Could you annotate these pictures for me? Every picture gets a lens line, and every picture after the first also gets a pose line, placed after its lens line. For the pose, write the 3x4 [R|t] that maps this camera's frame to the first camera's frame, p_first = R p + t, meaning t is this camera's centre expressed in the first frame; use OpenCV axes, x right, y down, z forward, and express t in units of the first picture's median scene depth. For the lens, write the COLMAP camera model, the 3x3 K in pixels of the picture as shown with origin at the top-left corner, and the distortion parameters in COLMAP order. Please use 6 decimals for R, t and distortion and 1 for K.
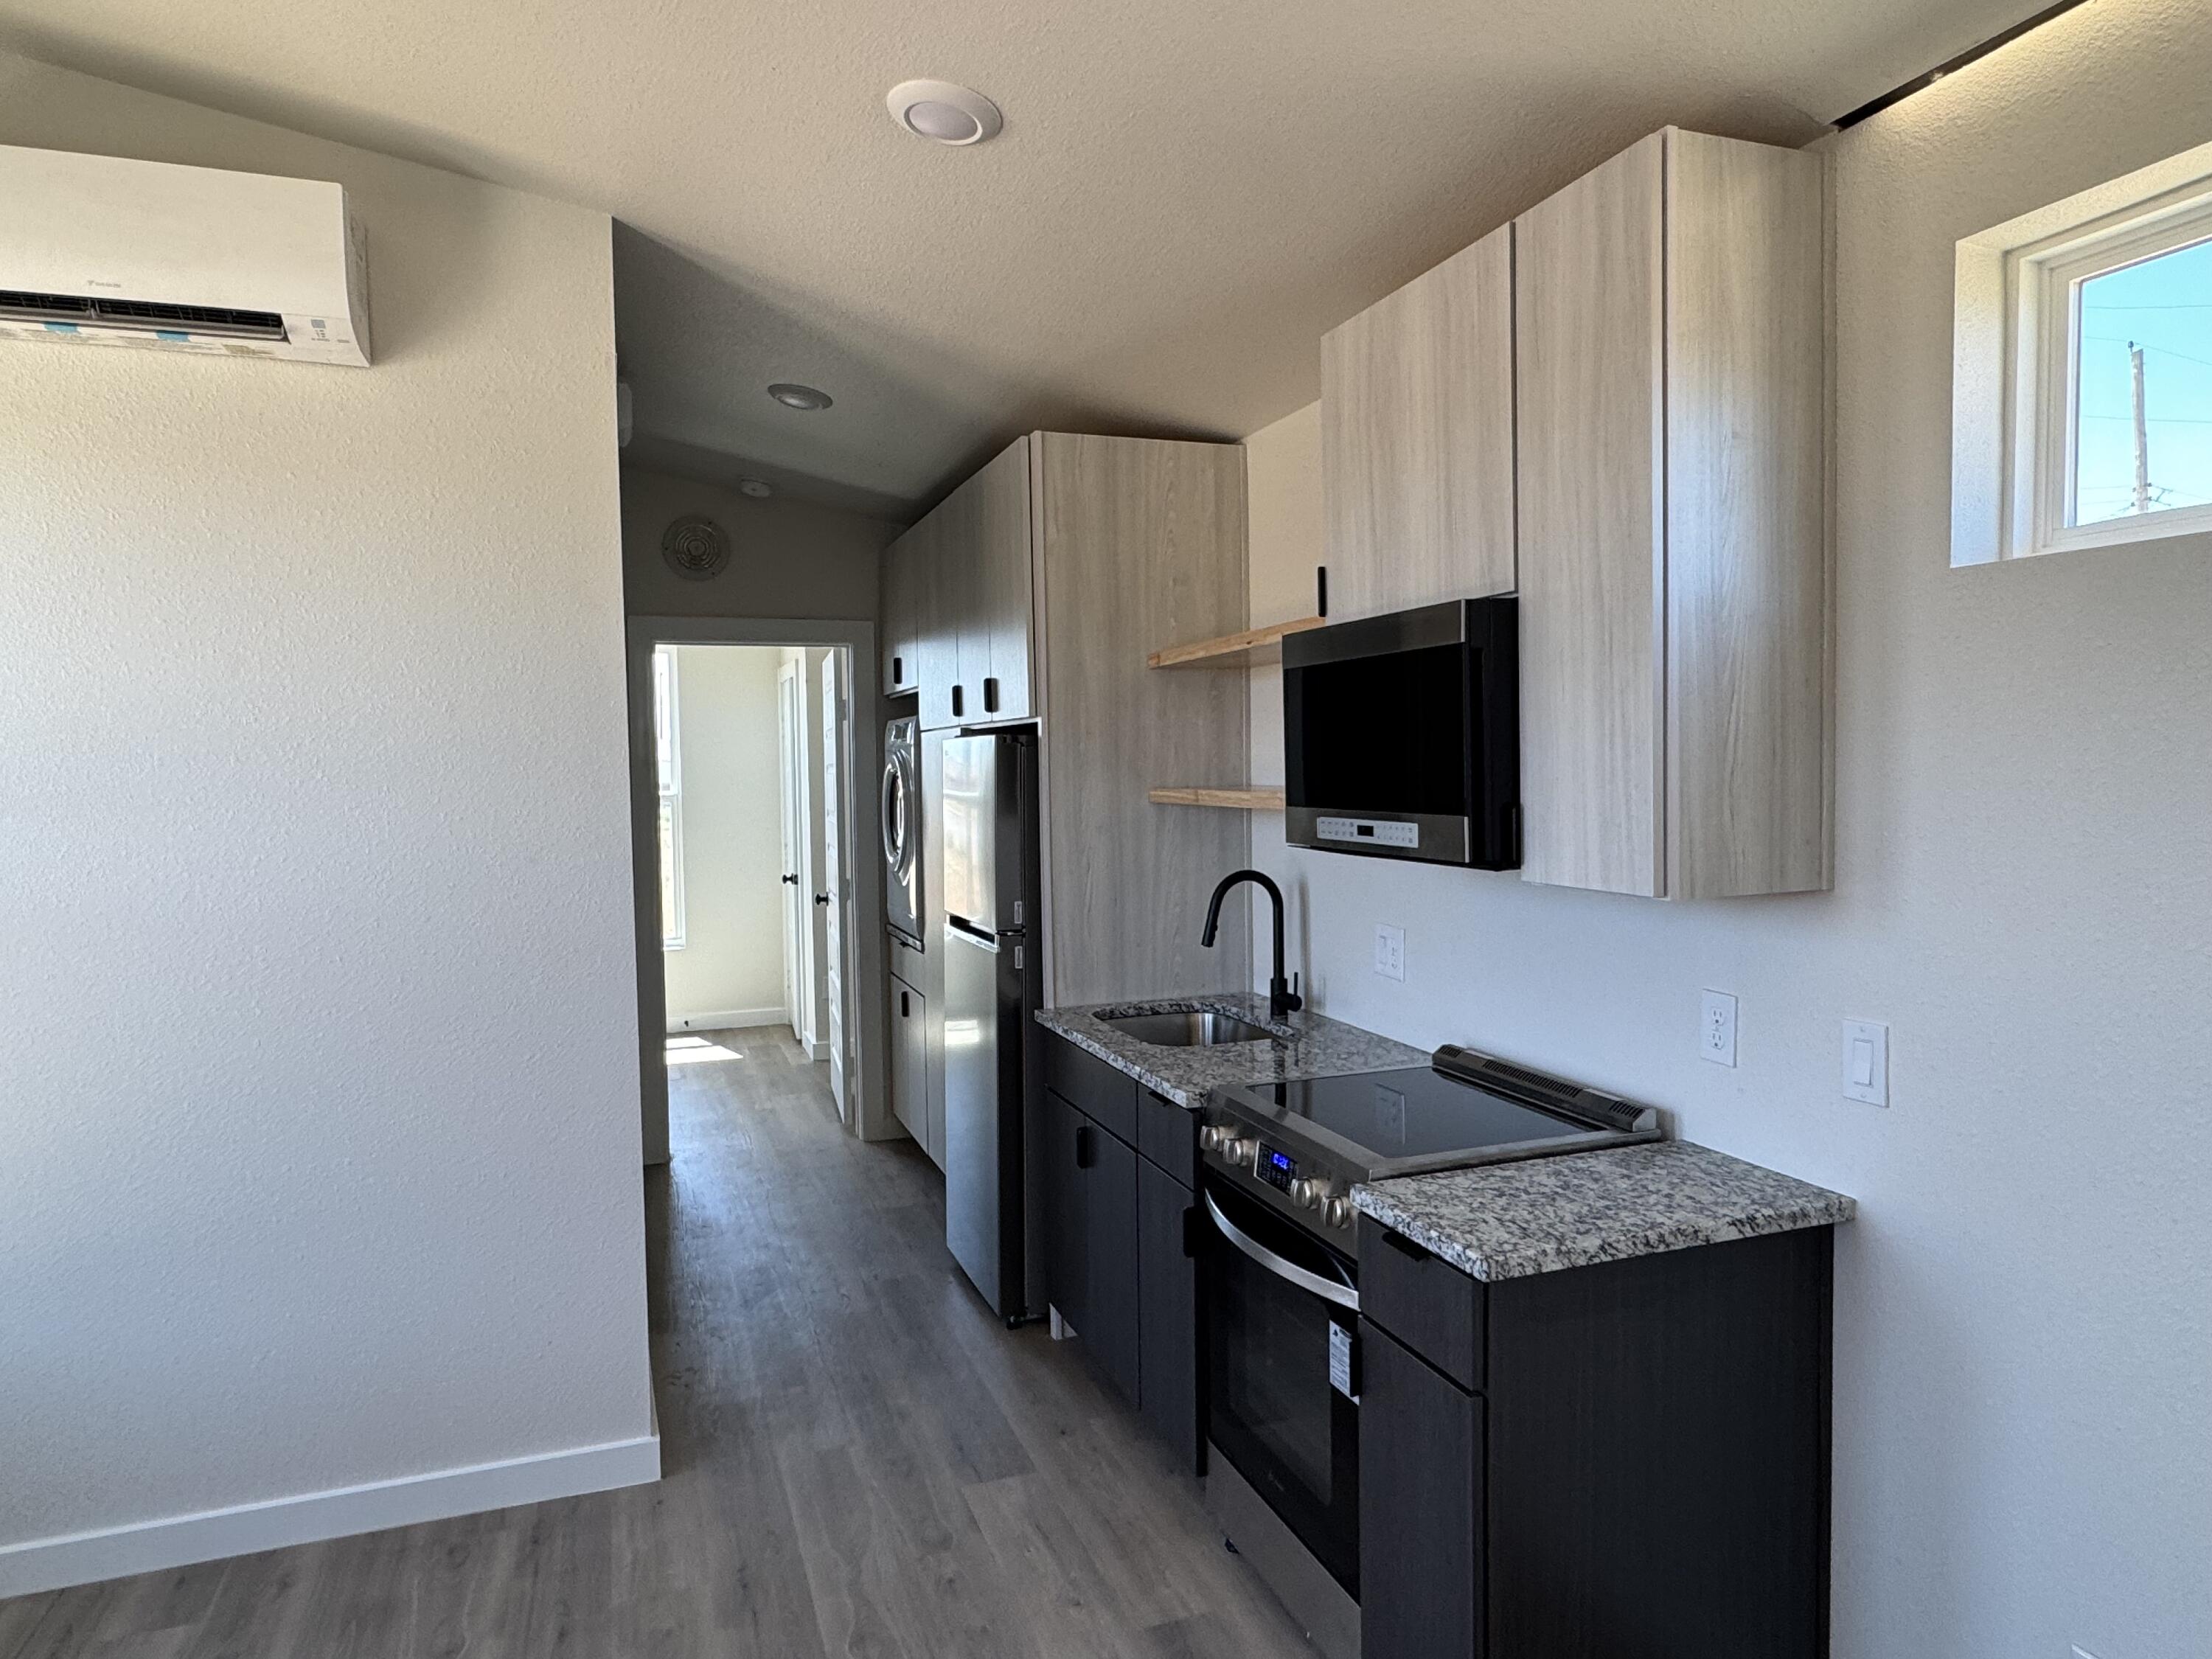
lens RADIAL K [[1344.3, 0, 1112.4], [0, 1344.3, 819.6], [0, 0, 1]] dist [-0.000199, 0.001758]
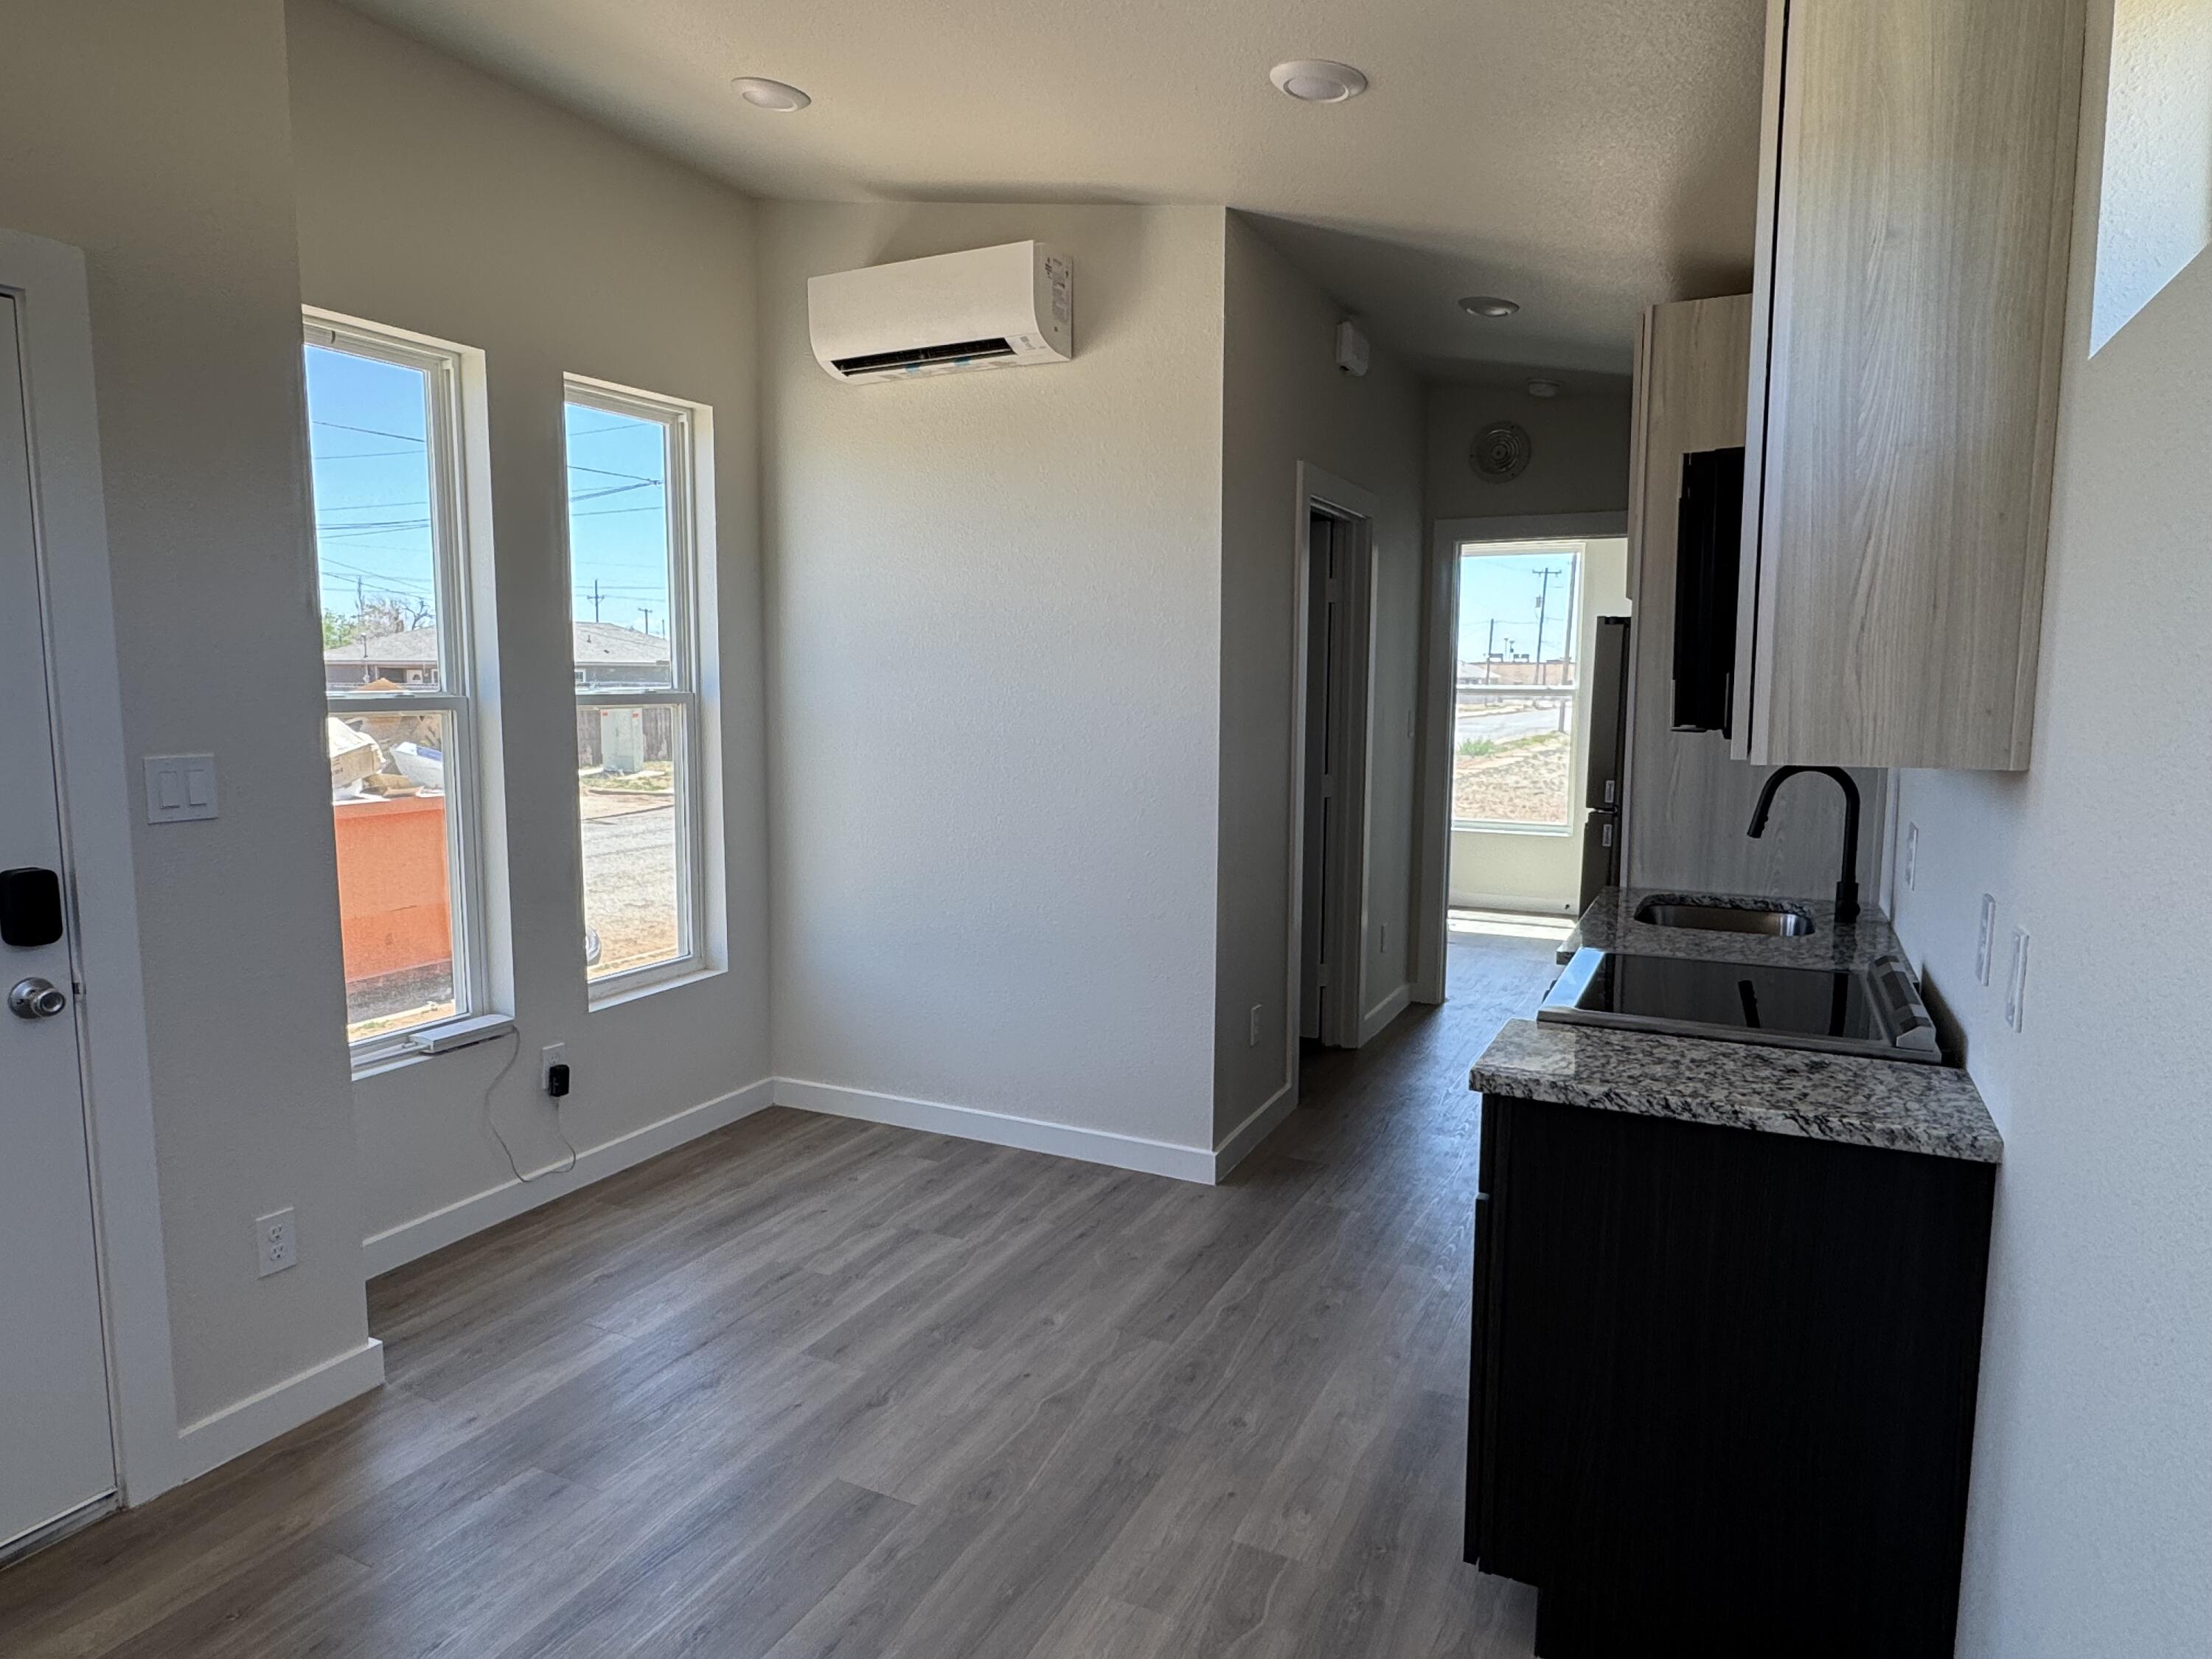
lens RADIAL K [[1344.3, 0, 1103.2], [0, 1344.3, 821.4], [0, 0, 1]] dist [-0.000199, 0.001758]
pose [[0.691477, 0.094588, -0.716179, 0.713813], [-0.045856, 0.995139, 0.087157, 0.035585], [0.720942, -0.027426, 0.692453, 0.021479]]
